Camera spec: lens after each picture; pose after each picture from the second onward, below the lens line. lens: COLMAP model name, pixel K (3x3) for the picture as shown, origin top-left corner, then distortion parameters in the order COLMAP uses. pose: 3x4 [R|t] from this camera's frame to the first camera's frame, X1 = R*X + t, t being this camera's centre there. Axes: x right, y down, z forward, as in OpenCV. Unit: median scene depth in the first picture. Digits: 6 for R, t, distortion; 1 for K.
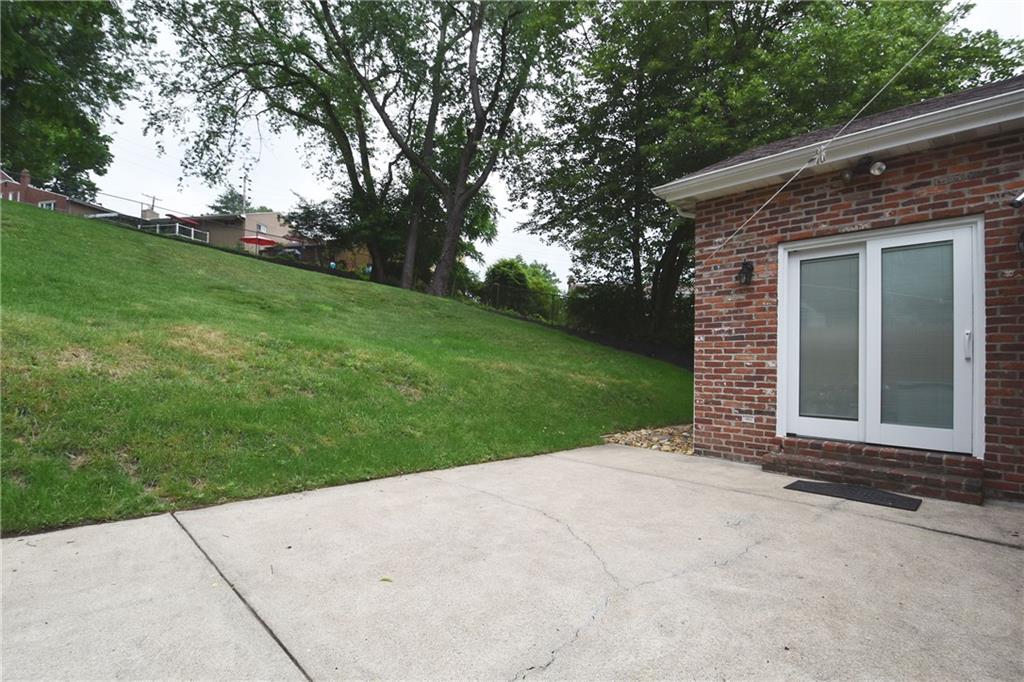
lens RADIAL K [[454.1, 0, 512.0], [0, 454.1, 353.8], [0, 0, 1]] dist [0.015350, -0.022695]
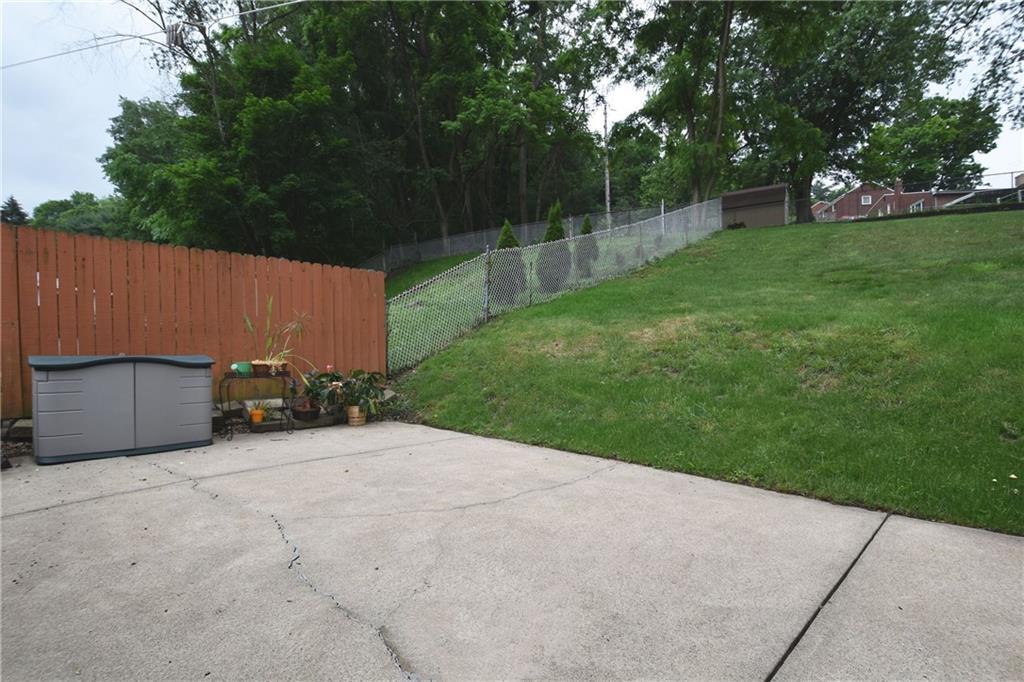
lens RADIAL K [[478.6, 0, 510.8], [0, 478.6, 348.1], [0, 0, 1]] dist [0.023613, -0.028506]
pose [[0.054014, -0.034423, -0.997947, 0.583198], [0.030522, 0.998996, -0.032807, 0.049869], [0.998074, -0.028687, 0.055010, 0.585709]]
